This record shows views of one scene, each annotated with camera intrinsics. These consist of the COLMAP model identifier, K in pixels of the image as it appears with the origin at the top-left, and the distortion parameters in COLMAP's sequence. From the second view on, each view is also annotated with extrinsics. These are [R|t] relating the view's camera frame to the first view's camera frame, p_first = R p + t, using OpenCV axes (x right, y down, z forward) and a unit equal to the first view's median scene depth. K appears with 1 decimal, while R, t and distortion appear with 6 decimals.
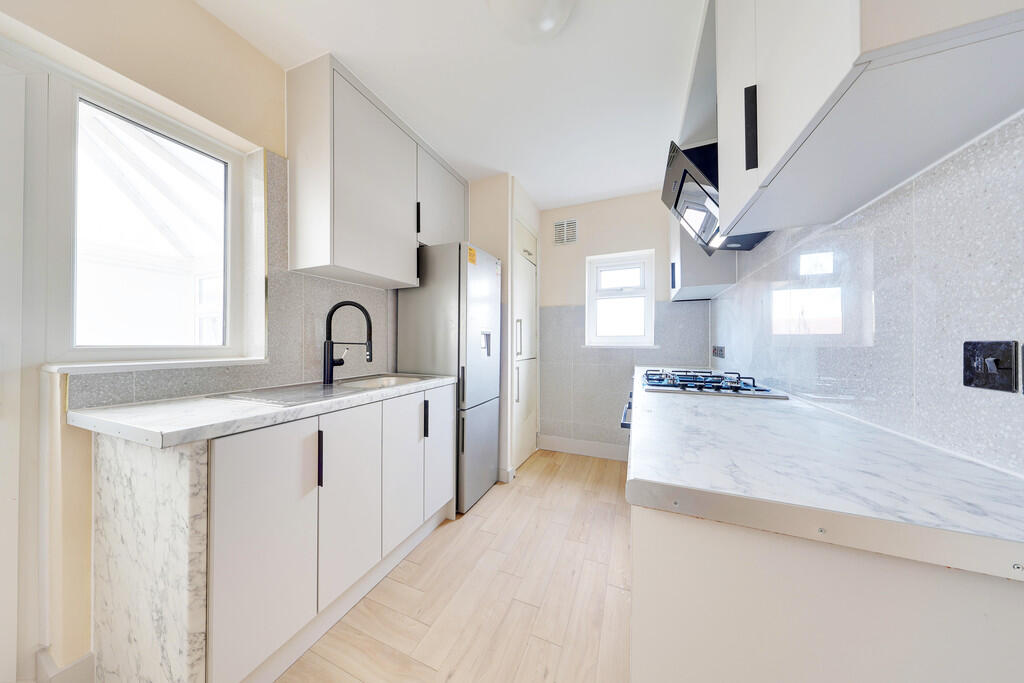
lens RADIAL K [[302.1, 0, 510.6], [0, 302.1, 339.9], [0, 0, 1]] dist [-0.000335, -0.000200]
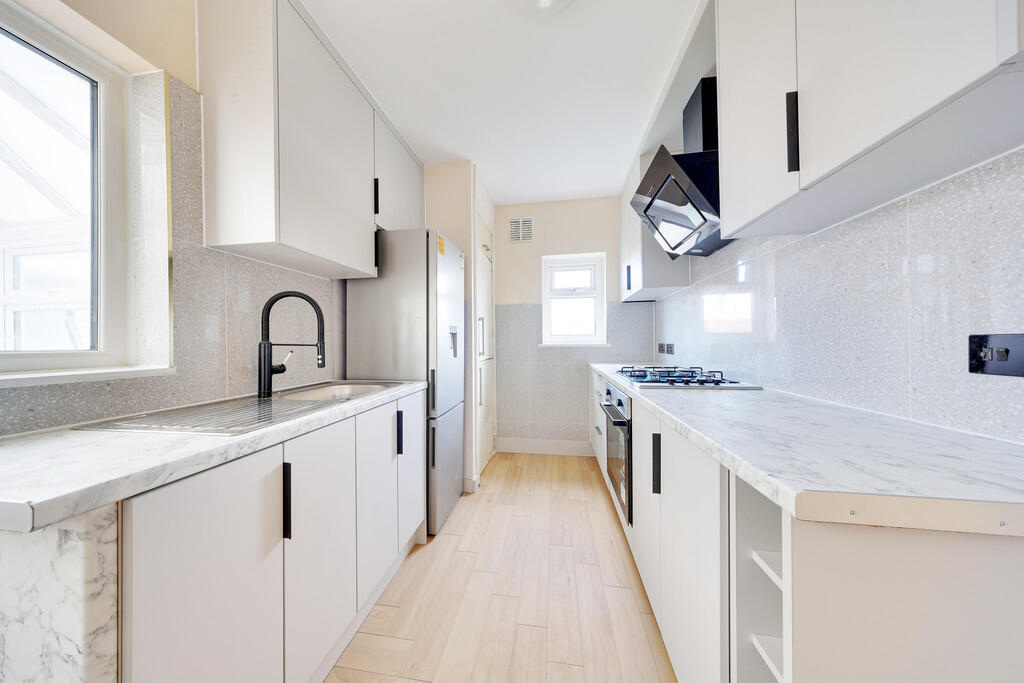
lens RADIAL K [[302.1, 0, 510.2], [0, 302.1, 340.2], [0, 0, 1]] dist [-0.000335, -0.000200]
pose [[0.970094, -0.008217, 0.242591, -0.200366], [0.008170, 0.999966, 0.001203, 0.003546], [-0.242592, 0.000815, 0.970128, 0.111423]]
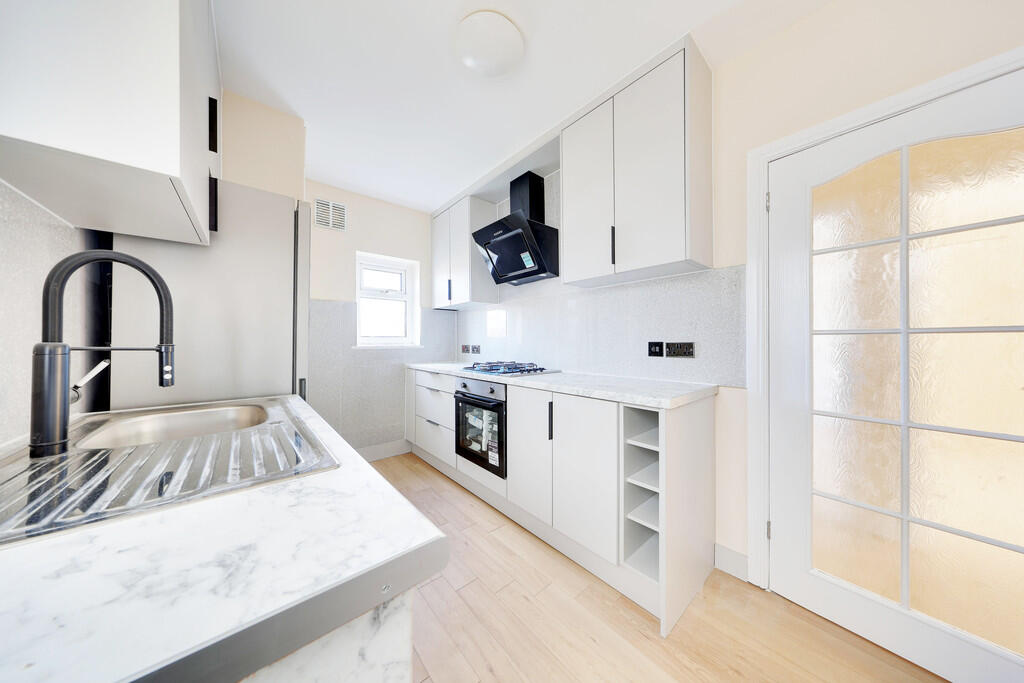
lens RADIAL K [[302.1, 0, 508.2], [0, 302.1, 340.0], [0, 0, 1]] dist [-0.000335, -0.000200]
pose [[0.456450, 0.002779, 0.889744, -0.744437], [-0.002662, 0.999995, -0.001757, -0.002528], [-0.889745, -0.001567, 0.456456, 0.331367]]
